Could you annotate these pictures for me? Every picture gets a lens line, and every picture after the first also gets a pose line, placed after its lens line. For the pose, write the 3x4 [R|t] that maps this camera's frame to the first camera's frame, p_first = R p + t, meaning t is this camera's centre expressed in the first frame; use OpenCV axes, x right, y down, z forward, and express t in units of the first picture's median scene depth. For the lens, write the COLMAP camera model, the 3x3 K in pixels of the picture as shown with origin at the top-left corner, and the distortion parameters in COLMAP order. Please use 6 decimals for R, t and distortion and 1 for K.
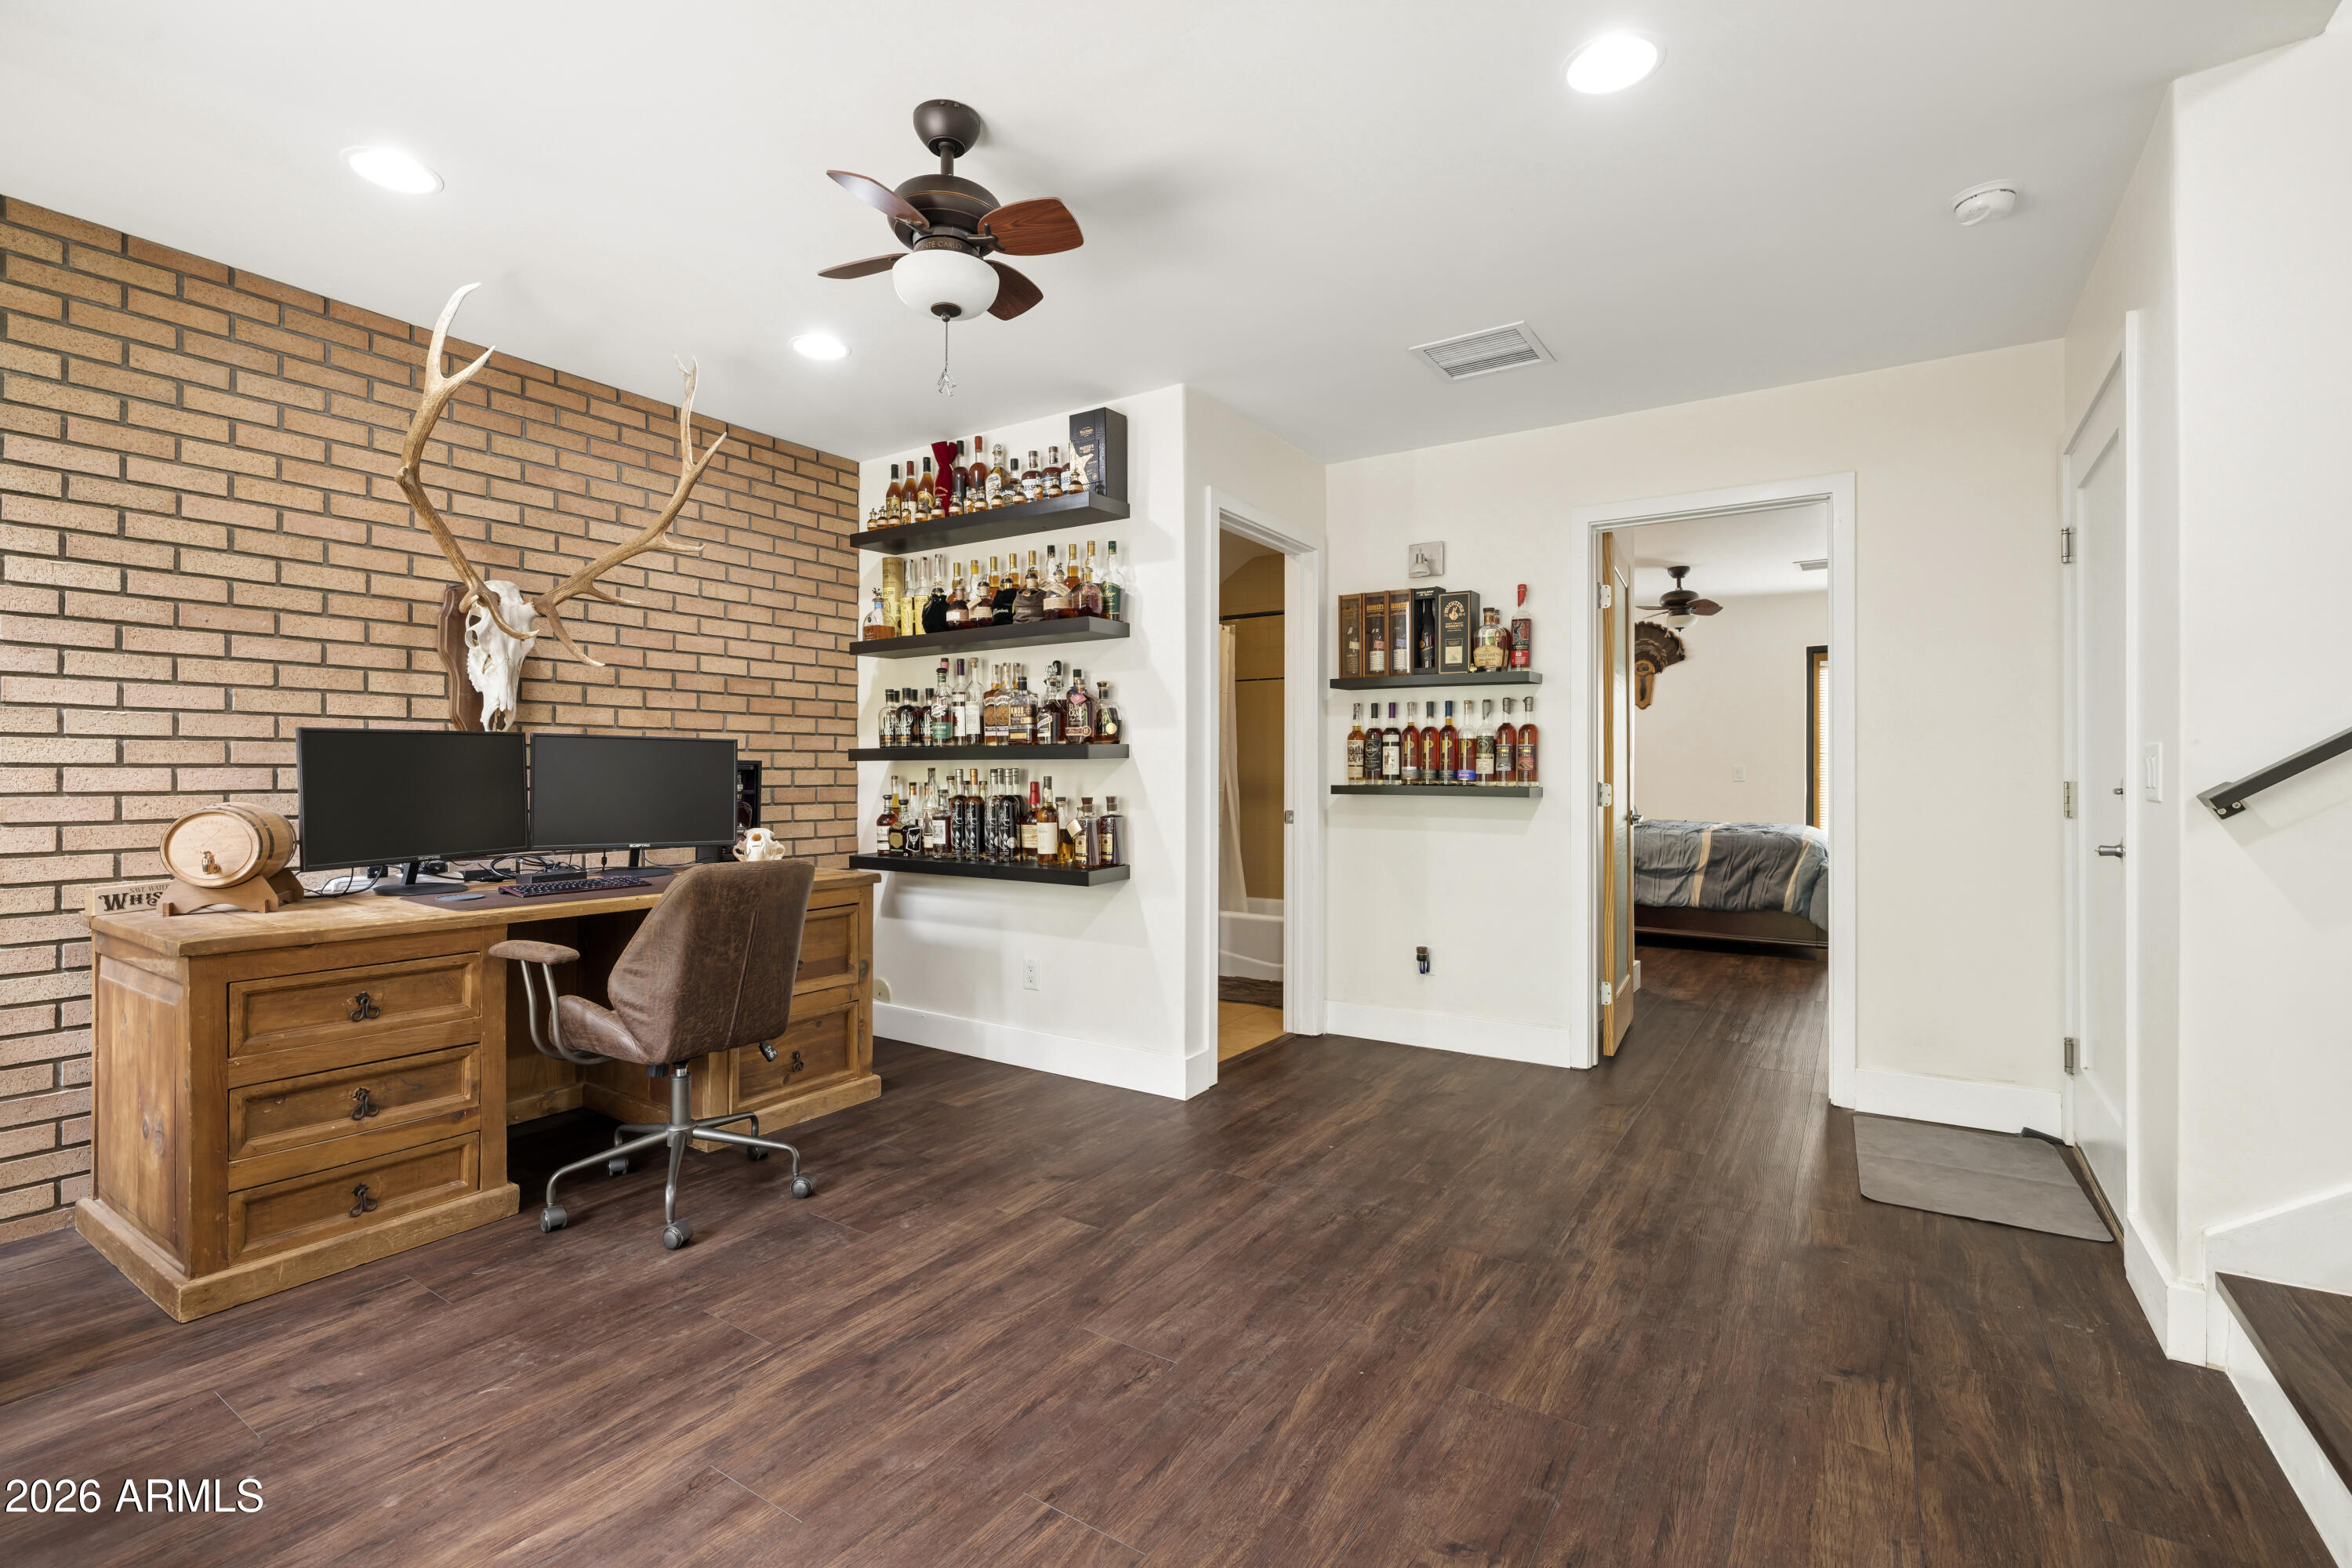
lens RADIAL K [[1073.0, 0, 1167.0], [0, 1073.0, 775.8], [0, 0, 1]] dist [-0.002681, -0.000045]
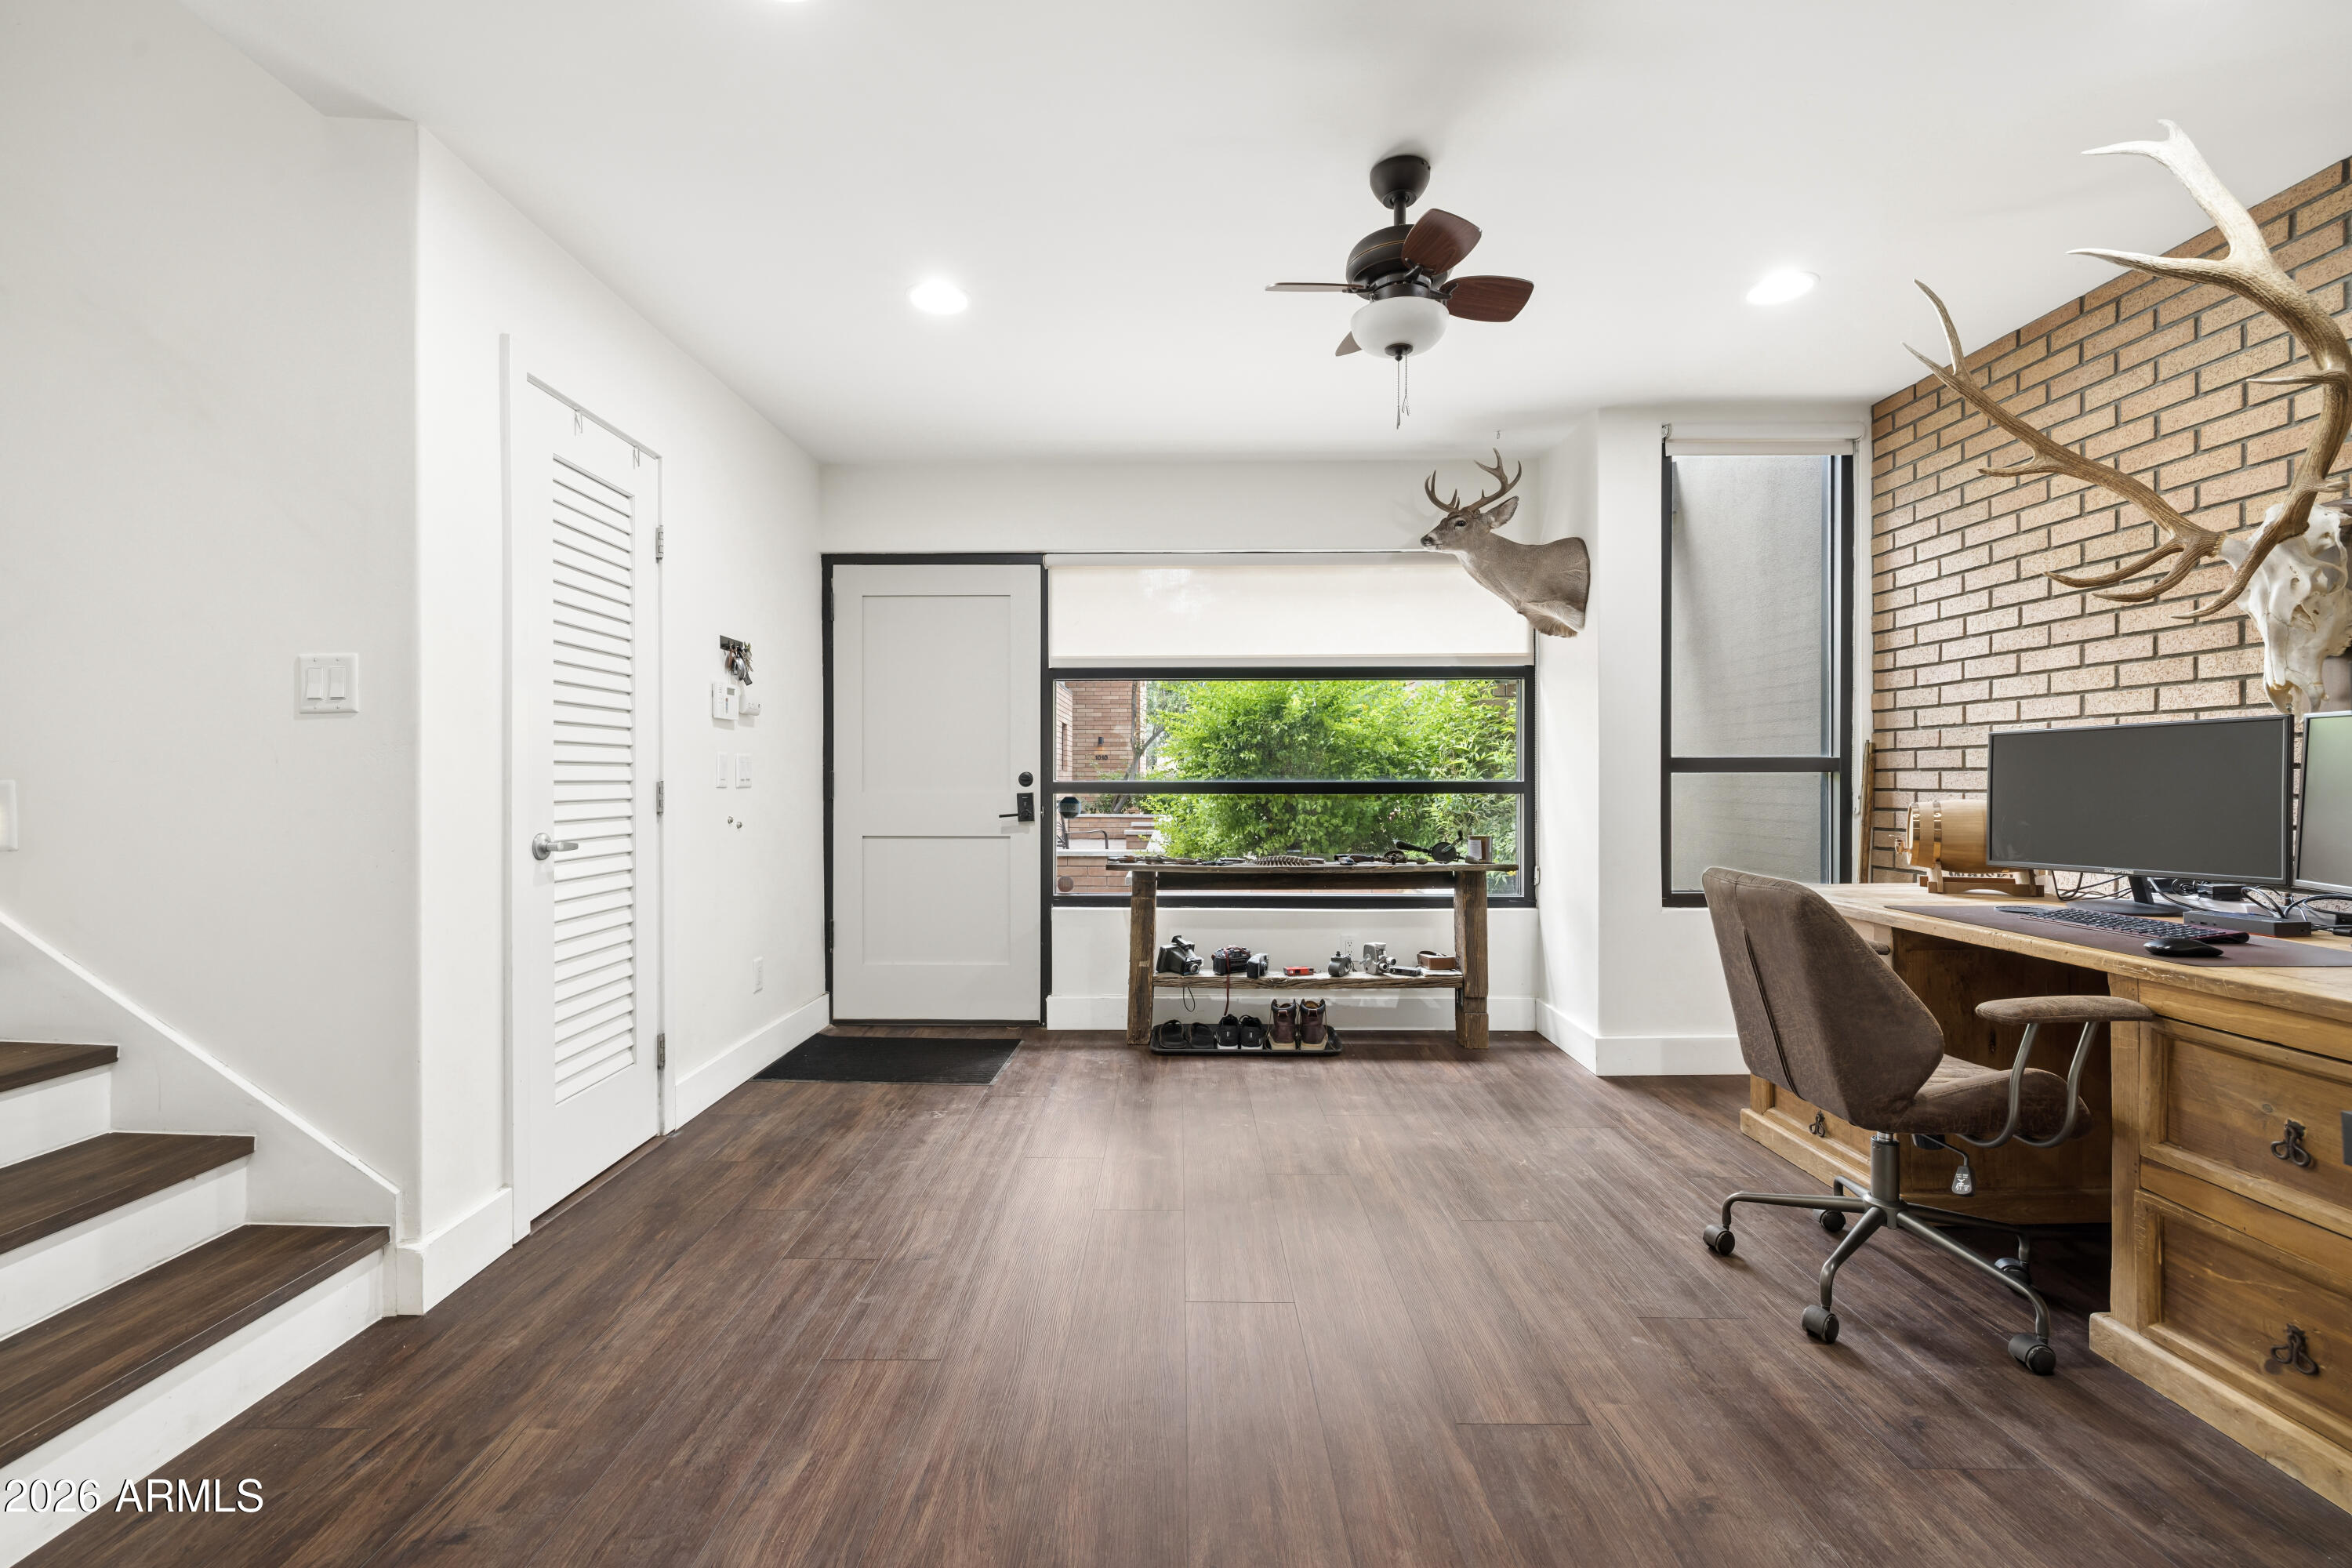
lens RADIAL K [[998.1, 0, 1169.3], [0, 998.1, 781.9], [0, 0, 1]] dist [0.005203, -0.001050]
pose [[-0.839208, 0.001386, -0.543809, 0.426536], [-0.003110, 0.999968, 0.007348, 0.000233], [0.543802, 0.007858, -0.839177, 1.350061]]
